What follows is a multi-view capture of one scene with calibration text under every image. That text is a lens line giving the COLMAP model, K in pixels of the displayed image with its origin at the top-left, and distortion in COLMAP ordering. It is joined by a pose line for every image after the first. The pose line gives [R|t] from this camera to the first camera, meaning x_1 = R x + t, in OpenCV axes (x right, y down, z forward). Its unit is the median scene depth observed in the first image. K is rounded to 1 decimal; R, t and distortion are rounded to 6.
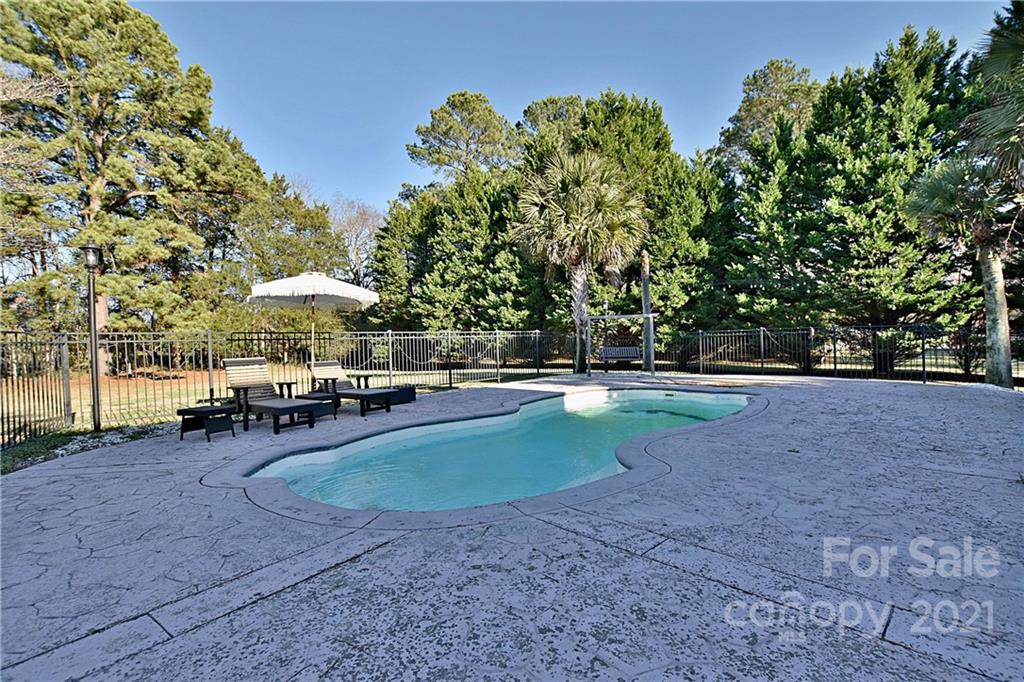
lens RADIAL K [[438.0, 0, 526.8], [0, 438.0, 347.0], [0, 0, 1]] dist [-0.025657, 0.000656]
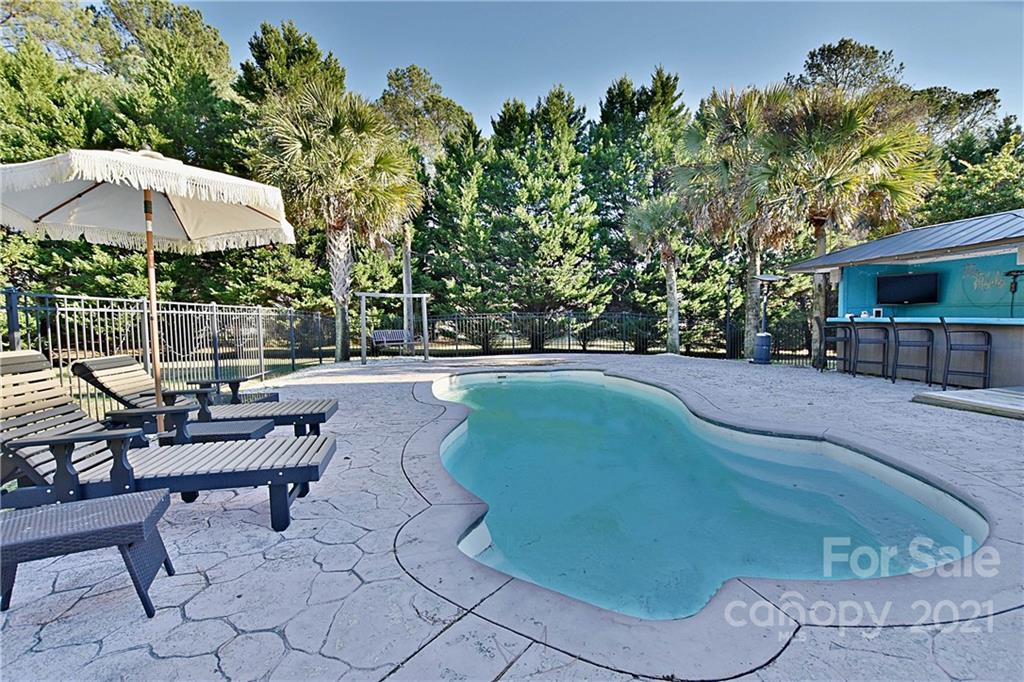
lens RADIAL K [[438.0, 0, 526.8], [0, 438.0, 347.0], [0, 0, 1]] dist [-0.025657, 0.000656]
pose [[0.689746, -0.031497, 0.723366, -0.172366], [0.006792, 0.999291, 0.037035, 0.002926], [-0.724019, -0.020631, 0.689471, 0.135843]]
